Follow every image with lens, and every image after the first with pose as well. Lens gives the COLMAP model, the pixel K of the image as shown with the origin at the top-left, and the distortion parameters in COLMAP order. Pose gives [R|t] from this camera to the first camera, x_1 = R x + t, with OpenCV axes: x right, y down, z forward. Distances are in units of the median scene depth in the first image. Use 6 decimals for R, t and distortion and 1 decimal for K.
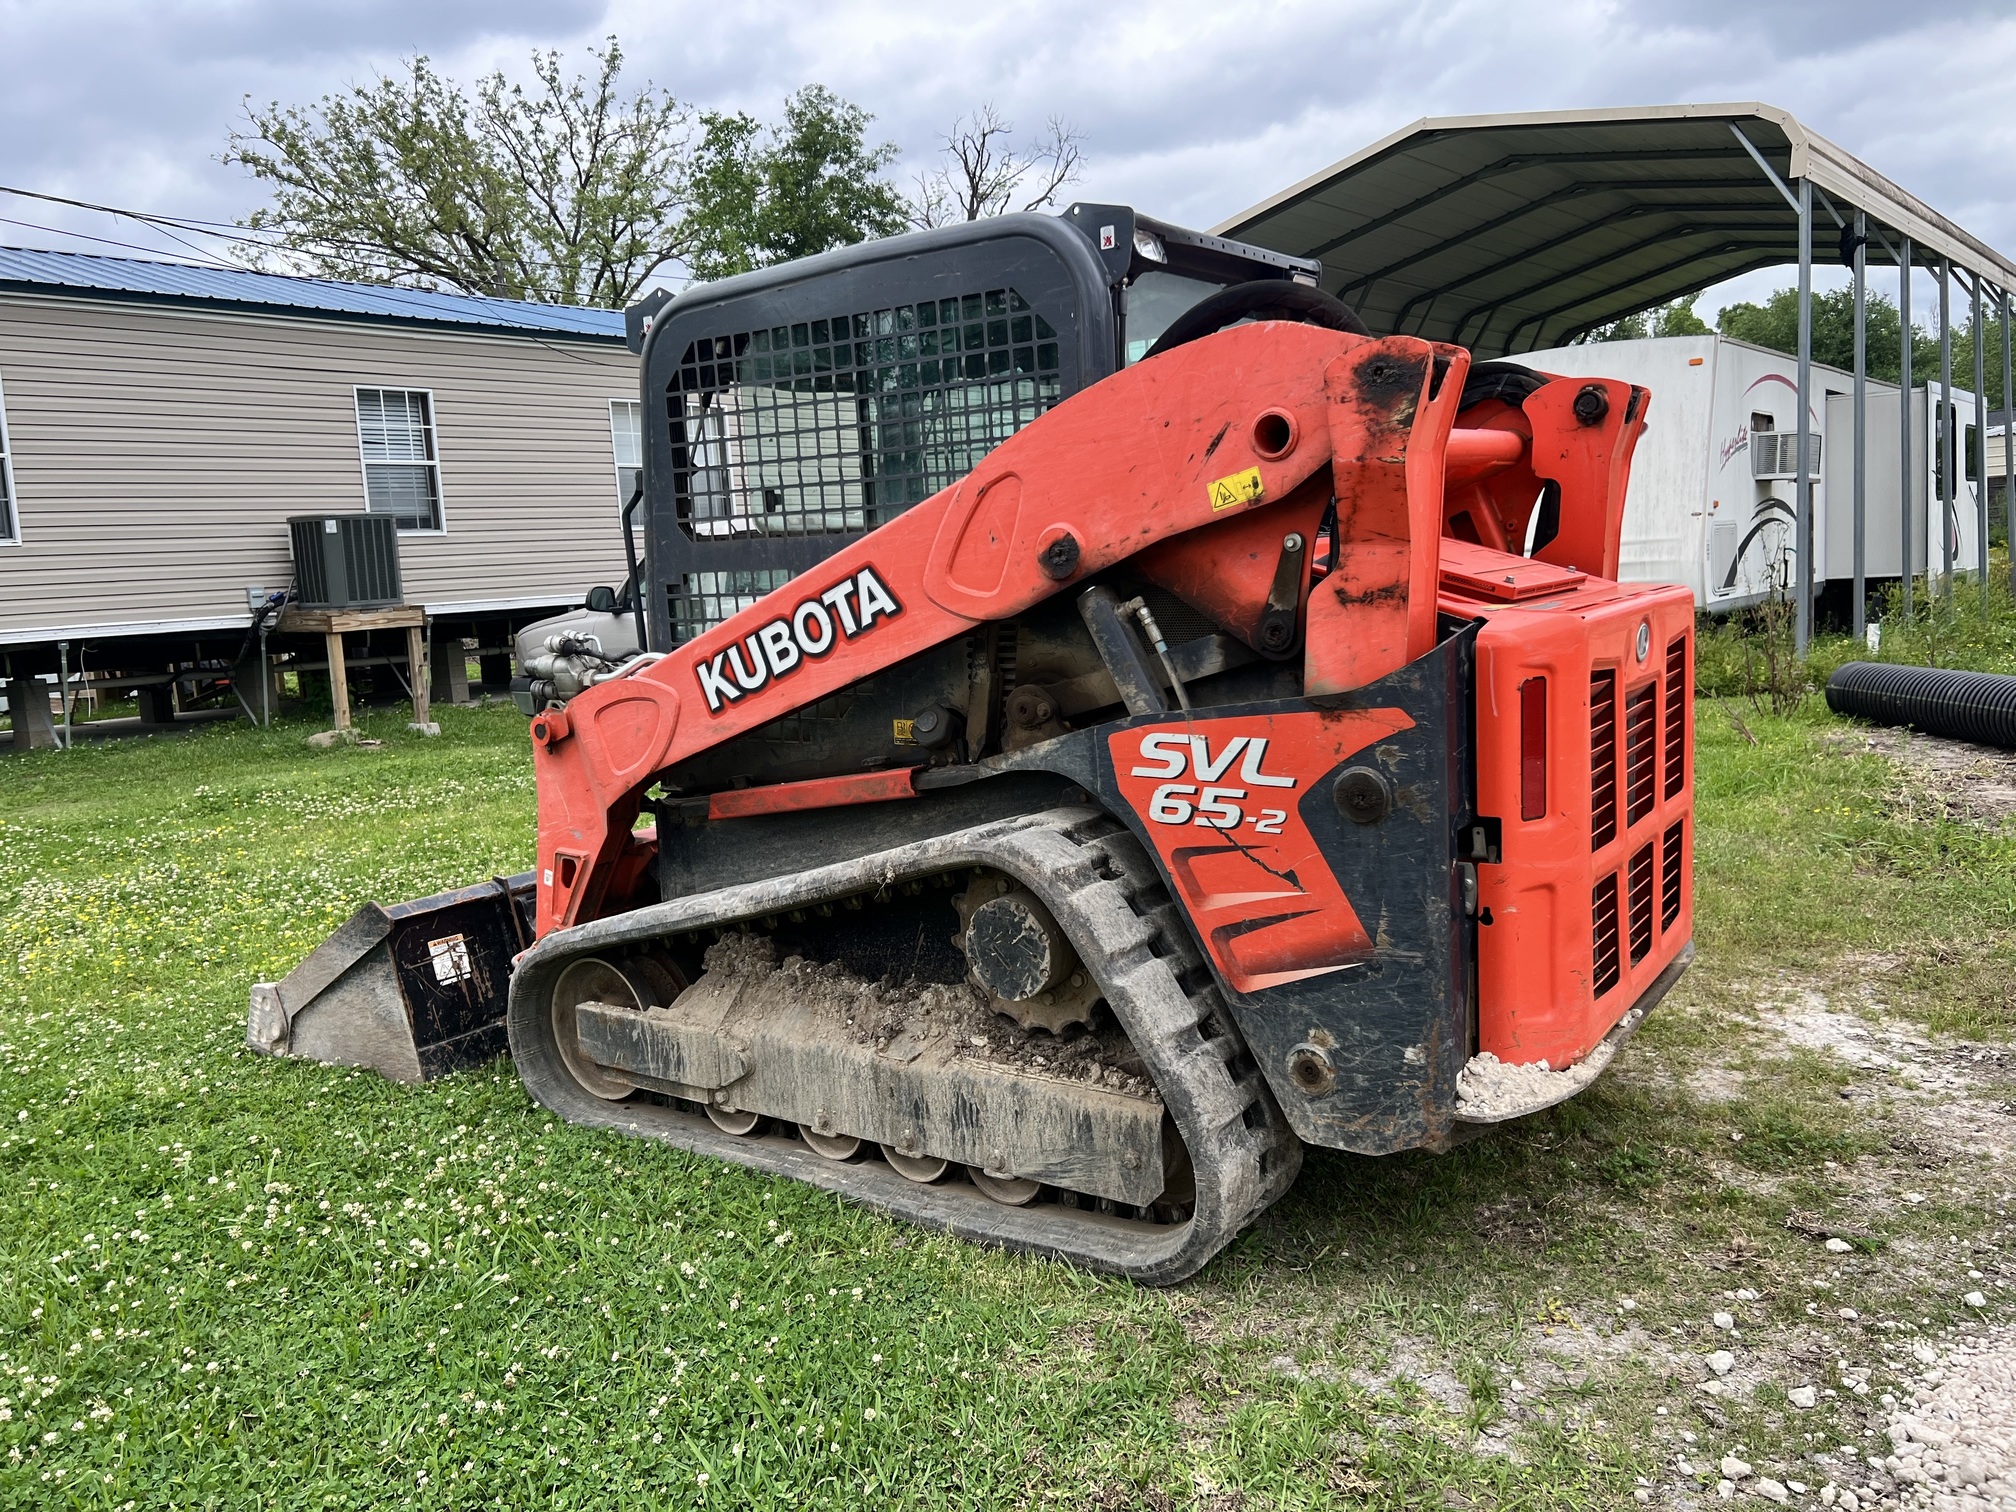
lens RADIAL K [[1496.9, 0, 1026.8], [0, 1496.9, 764.0], [0, 0, 1]] dist [0.076630, -0.090038]
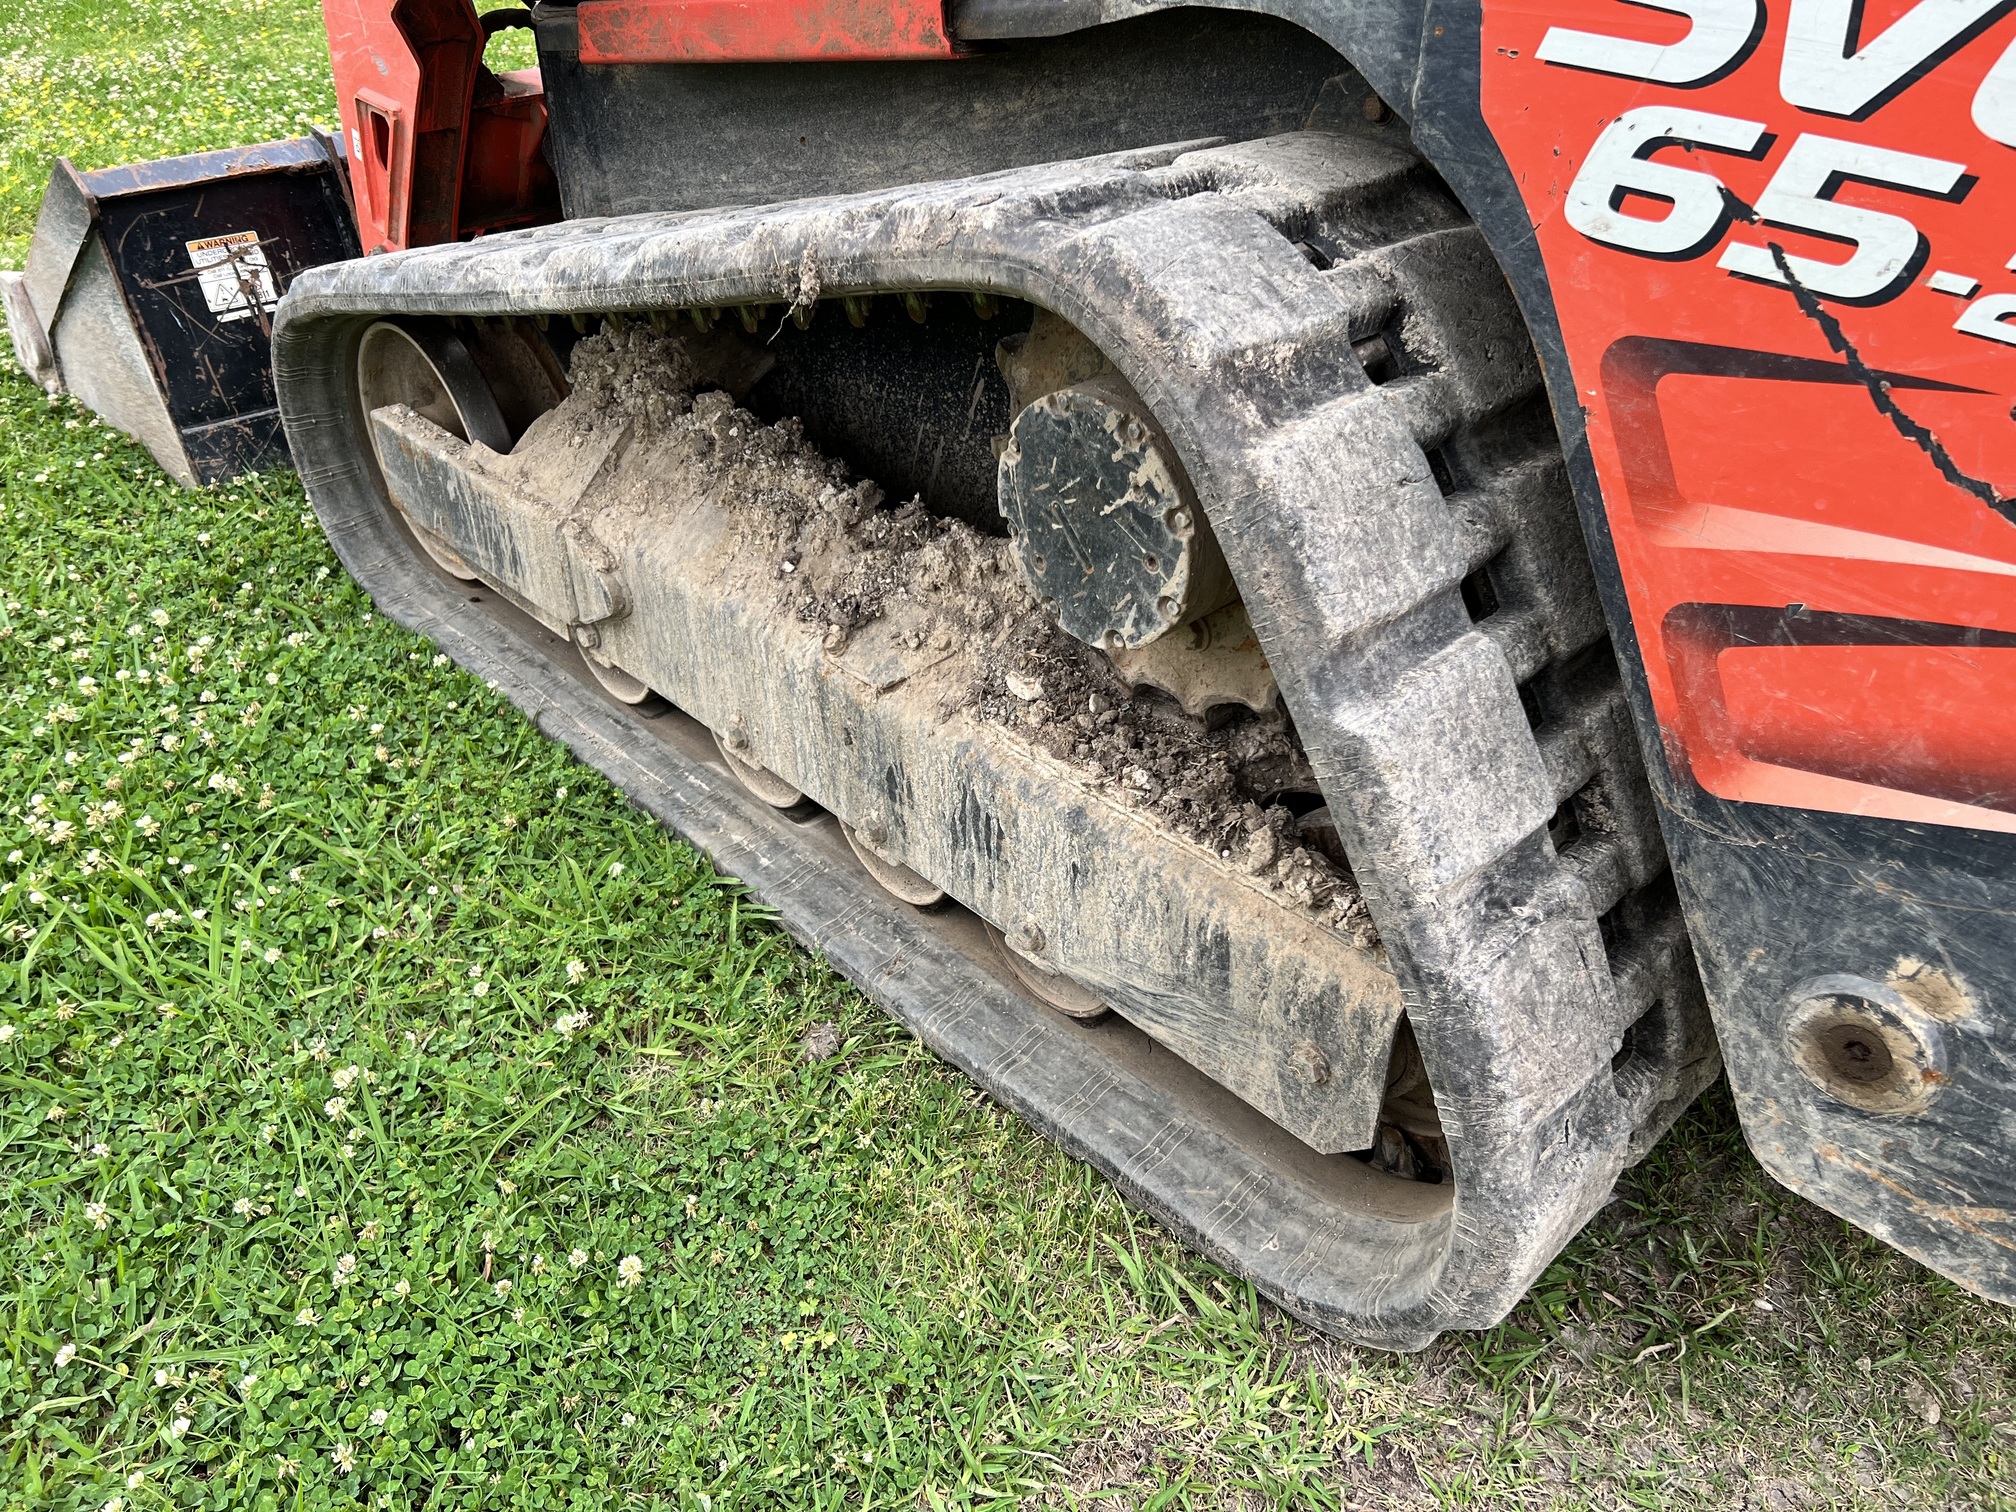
lens RADIAL K [[1496.9, 0, 1026.8], [0, 1496.9, 764.0], [0, 0, 1]] dist [0.076630, -0.090038]
pose [[0.976803, 0.167556, -0.133347, 0.034063], [-0.089700, 0.885596, 0.455712, 0.003237], [0.194449, -0.433180, 0.880082, 0.636165]]
